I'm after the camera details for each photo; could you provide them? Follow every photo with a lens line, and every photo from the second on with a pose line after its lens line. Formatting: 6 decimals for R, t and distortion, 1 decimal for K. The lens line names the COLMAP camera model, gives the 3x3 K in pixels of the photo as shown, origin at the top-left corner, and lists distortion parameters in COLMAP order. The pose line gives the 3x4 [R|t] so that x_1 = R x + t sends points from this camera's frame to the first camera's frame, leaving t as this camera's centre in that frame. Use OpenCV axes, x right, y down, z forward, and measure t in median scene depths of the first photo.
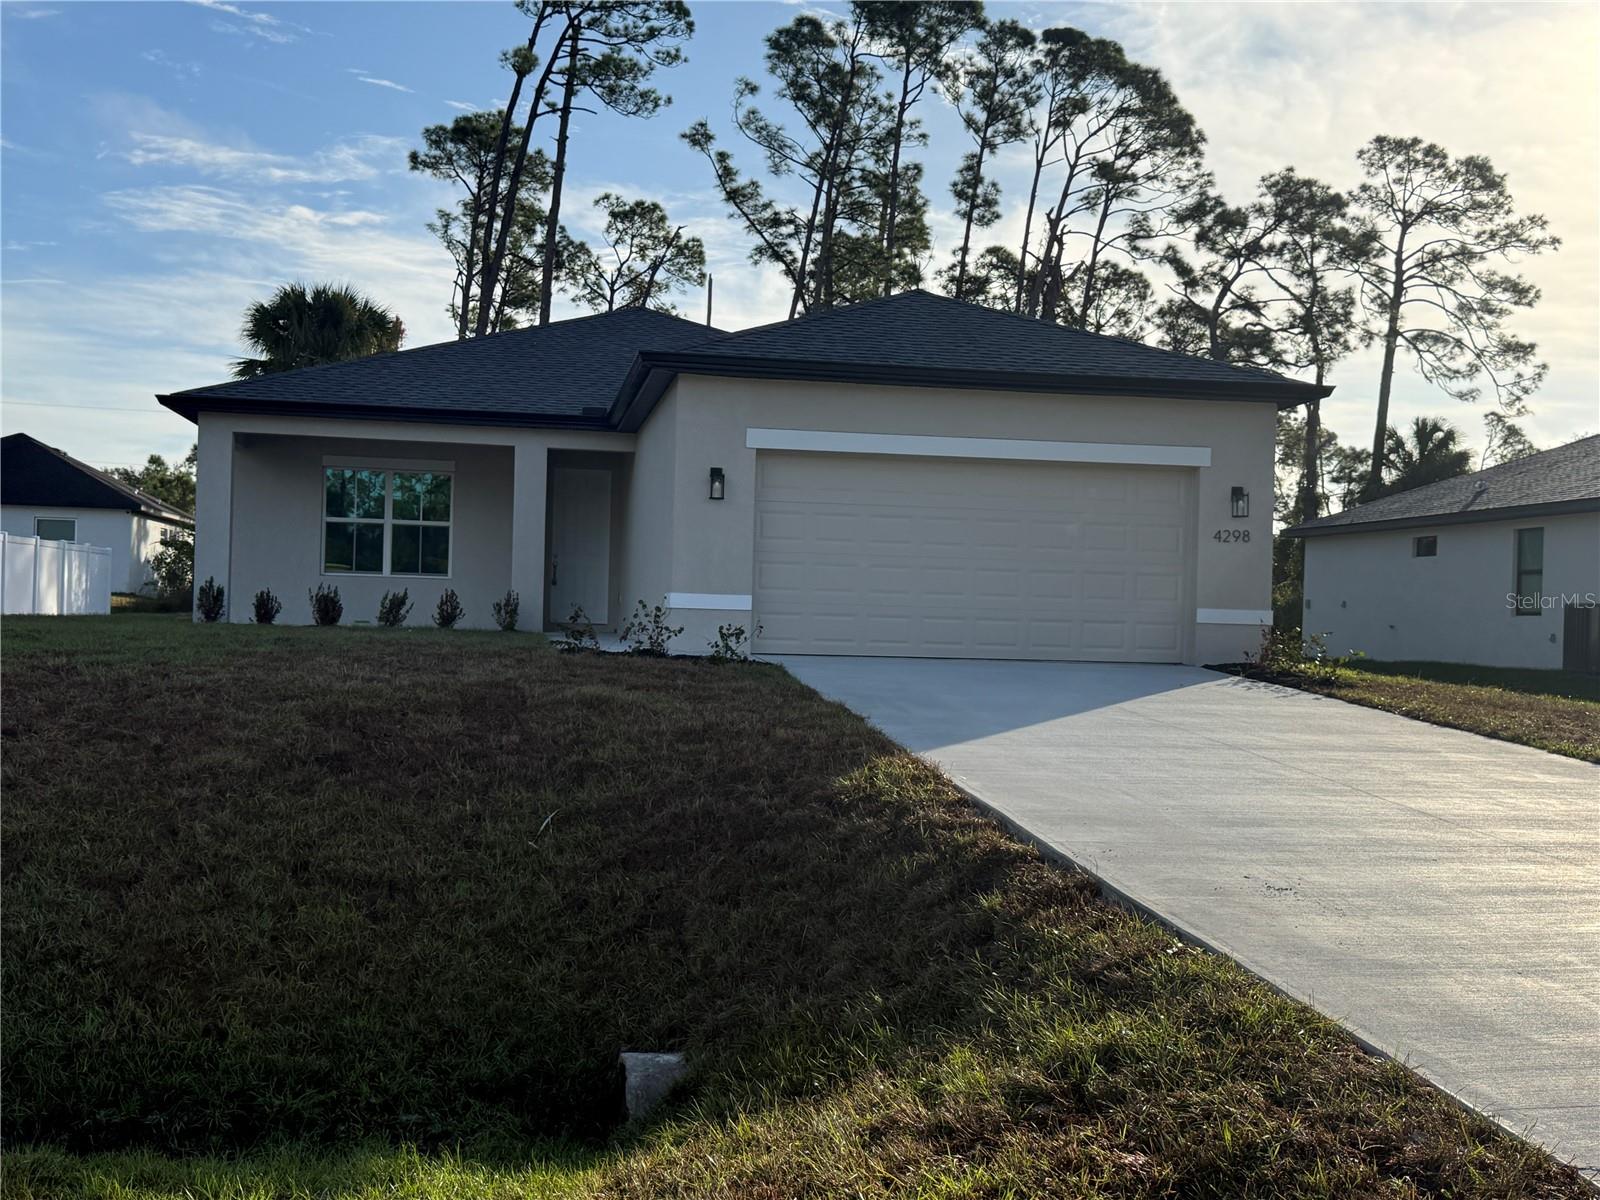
lens RADIAL K [[1727.1, 0, 794.7], [0, 1727.1, 602.6], [0, 0, 1]] dist [0.043925, 0.000000]
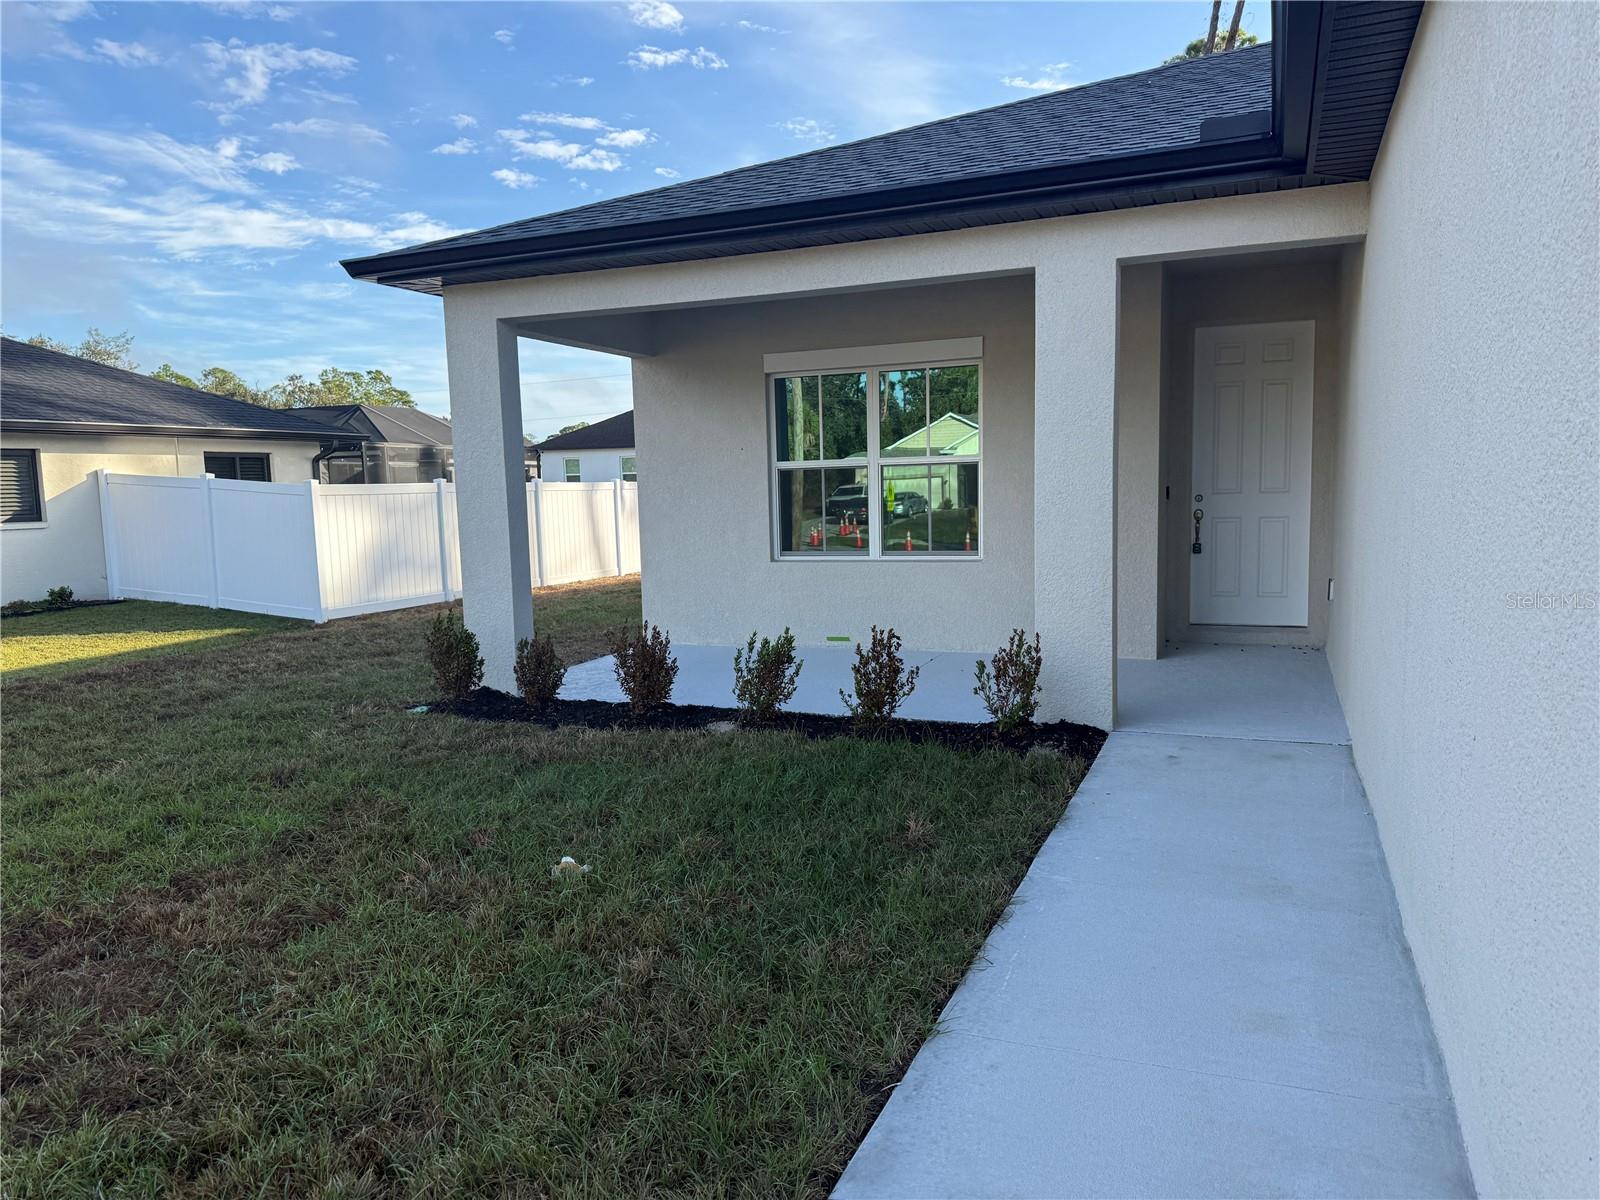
lens RADIAL K [[1125.5, 0, 800.6], [0, 1125.5, 590.1], [0, 0, 1]] dist [0.044168, -0.049031]
pose [[0.851749, -0.003639, -0.523937, -0.087909], [0.054213, 0.995221, 0.081220, -0.049405], [0.521138, -0.097583, 0.847876, 0.928827]]
